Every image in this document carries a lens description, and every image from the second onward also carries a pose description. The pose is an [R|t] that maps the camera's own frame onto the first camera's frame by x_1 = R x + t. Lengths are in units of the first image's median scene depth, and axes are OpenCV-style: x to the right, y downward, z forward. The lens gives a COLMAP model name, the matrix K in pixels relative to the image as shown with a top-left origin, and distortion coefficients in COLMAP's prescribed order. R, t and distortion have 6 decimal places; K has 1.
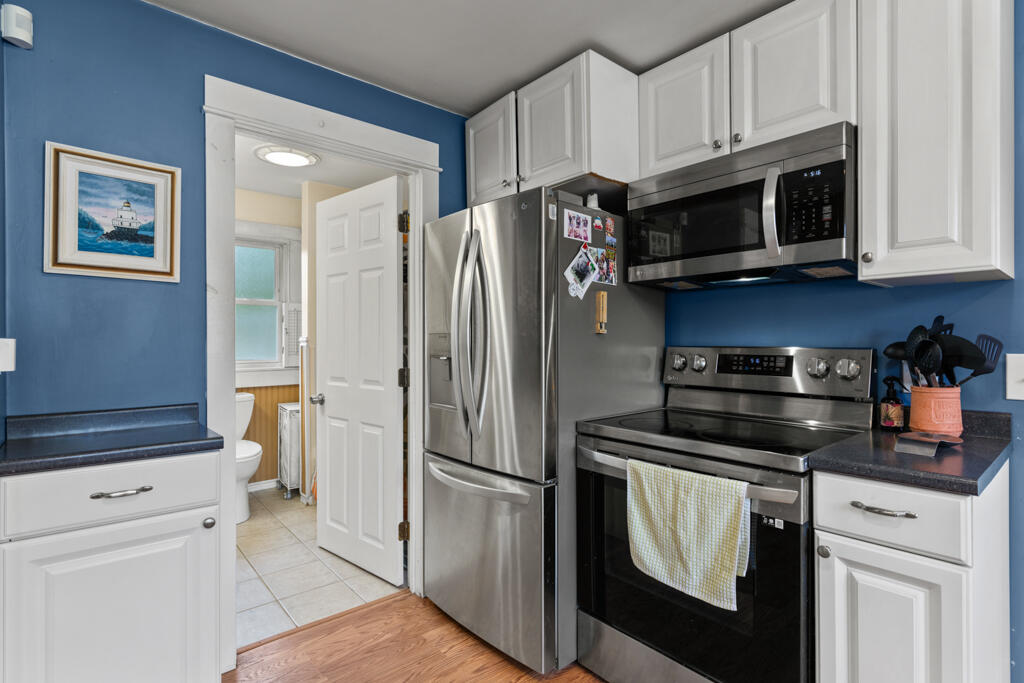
lens RADIAL K [[526.5, 0, 512.1], [0, 526.5, 341.1], [0, 0, 1]] dist [-0.001665, 0.000873]
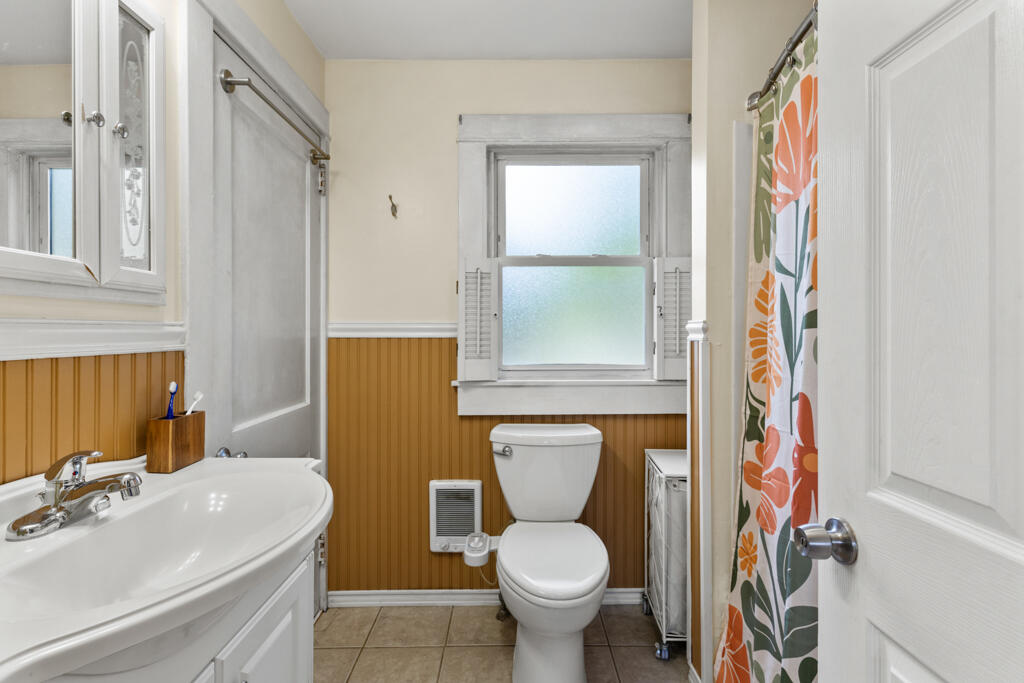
lens RADIAL K [[494.3, 0, 513.5], [0, 494.3, 338.8], [0, 0, 1]] dist [0.000936, -0.000515]
pose [[0.767241, 0.005631, -0.641335, -0.233122], [-0.001856, 0.999977, 0.006559, 0.005128], [0.641357, -0.003842, 0.767233, 0.546556]]
